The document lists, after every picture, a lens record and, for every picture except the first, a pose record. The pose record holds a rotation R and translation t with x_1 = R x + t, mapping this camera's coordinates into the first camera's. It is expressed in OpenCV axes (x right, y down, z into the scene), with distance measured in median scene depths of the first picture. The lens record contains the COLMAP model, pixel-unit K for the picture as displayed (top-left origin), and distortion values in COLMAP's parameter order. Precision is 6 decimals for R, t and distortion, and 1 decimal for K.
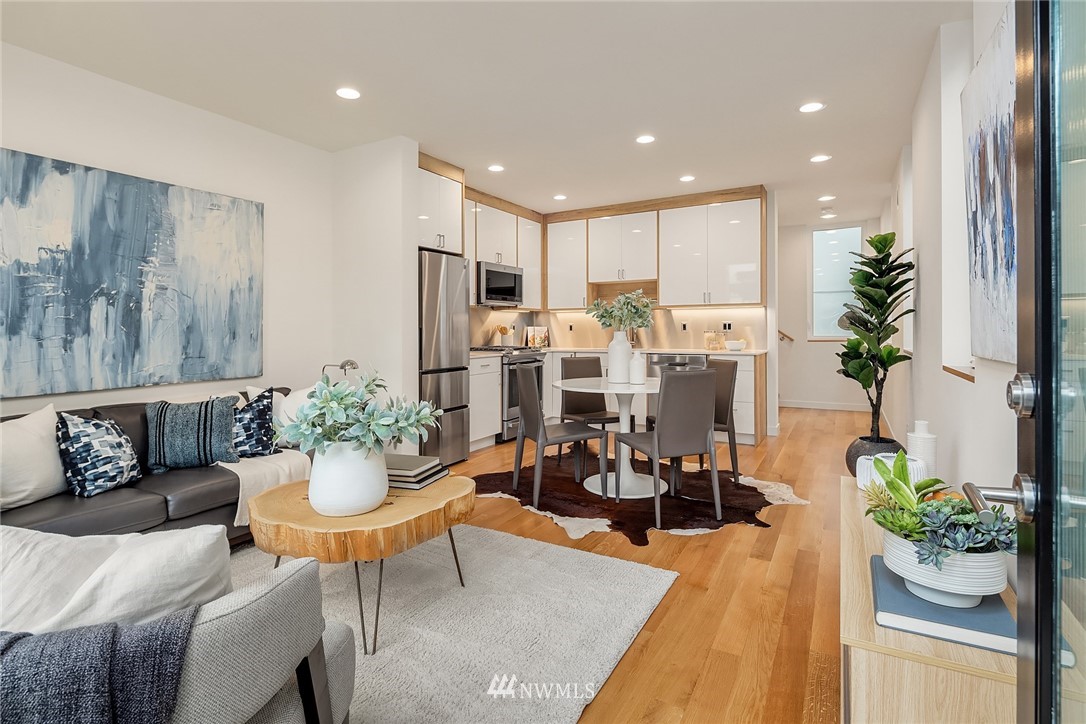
lens RADIAL K [[541.6, 0, 528.4], [0, 541.6, 333.9], [0, 0, 1]] dist [0.001850, 0.000298]
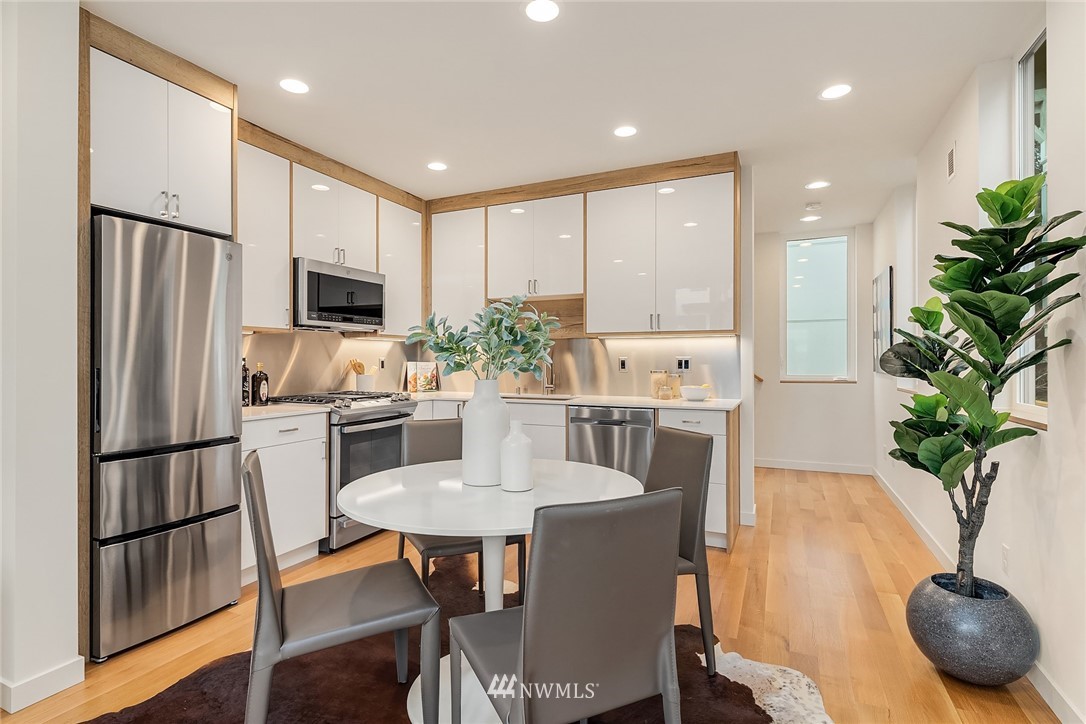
lens RADIAL K [[537.6, 0, 533.9], [0, 537.6, 359.1], [0, 0, 1]] dist [-0.000242, -0.000095]
pose [[0.995045, 0.005807, 0.099254, 0.114477], [-0.004760, 0.999930, -0.010788, -0.012395], [-0.099309, 0.010262, 0.995004, 0.352532]]
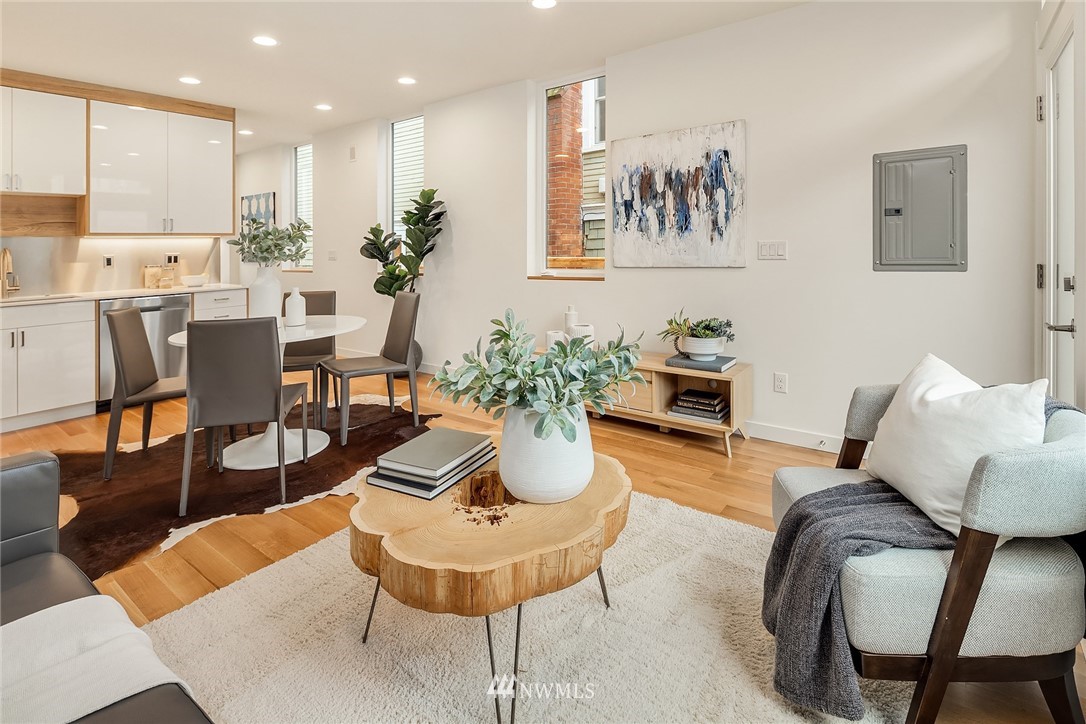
lens RADIAL K [[546.6, 0, 570.7], [0, 546.6, 231.0], [0, 0, 1]] dist [0.000201, -0.000343]
pose [[0.088506, 0.030104, 0.995621, -0.440313], [0.031626, 0.998954, -0.033016, -0.010359], [-0.995573, 0.034409, 0.087462, 0.320311]]
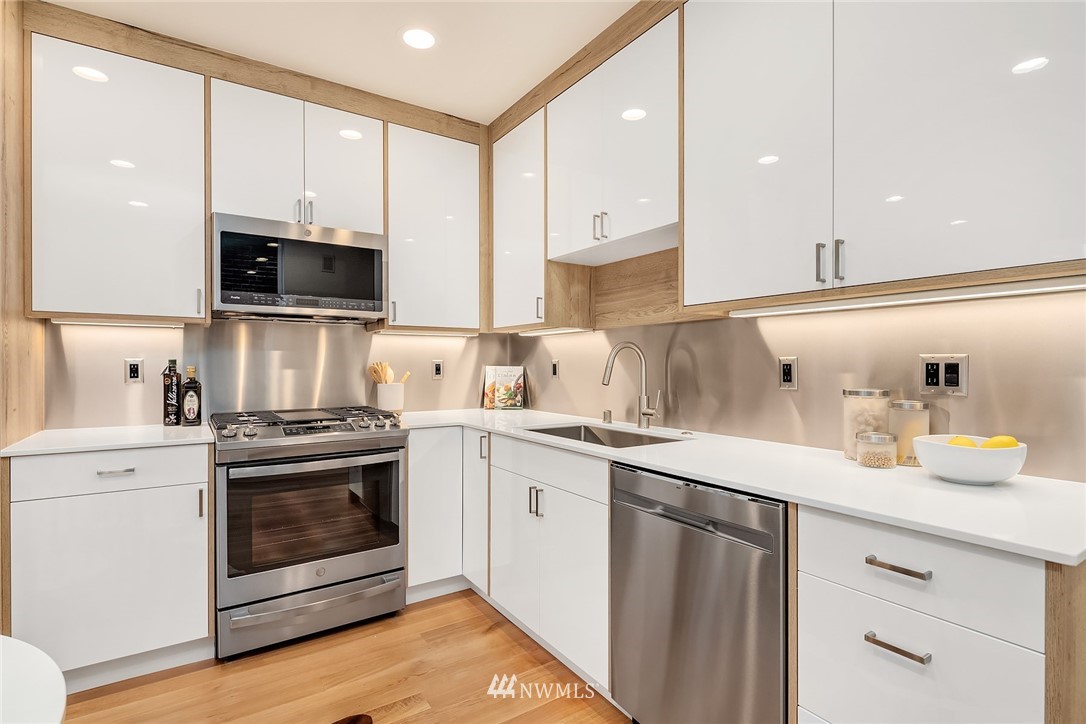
lens RADIAL K [[525.9, 0, 546.2], [0, 525.9, 365.0], [0, 0, 1]] dist [0.000680, 0.000086]
pose [[0.900740, 0.007458, -0.434294, 0.317542], [-0.009455, 0.999952, -0.002439, -0.016288], [0.434255, 0.006304, 0.900768, 0.720298]]
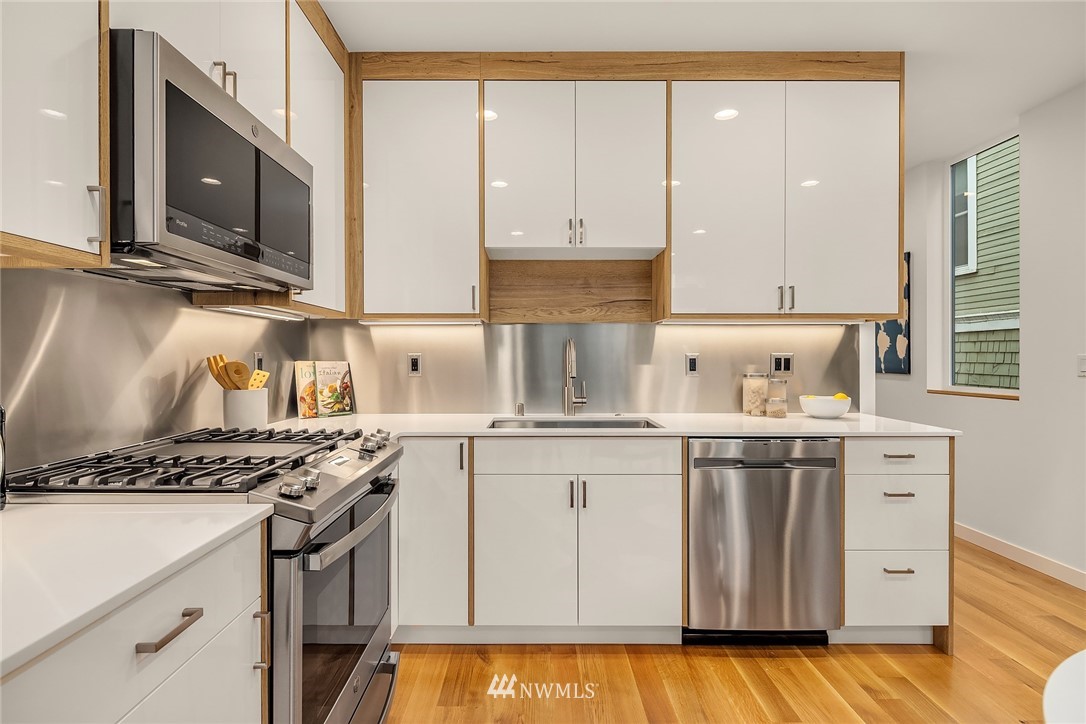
lens RADIAL K [[532.9, 0, 525.3], [0, 532.9, 360.1], [0, 0, 1]] dist [0.001155, -0.000348]
pose [[0.860620, 0.005326, 0.509219, -0.063230], [-0.001673, 0.999969, -0.007631, -0.013736], [-0.509244, 0.005715, 0.860603, 0.741771]]
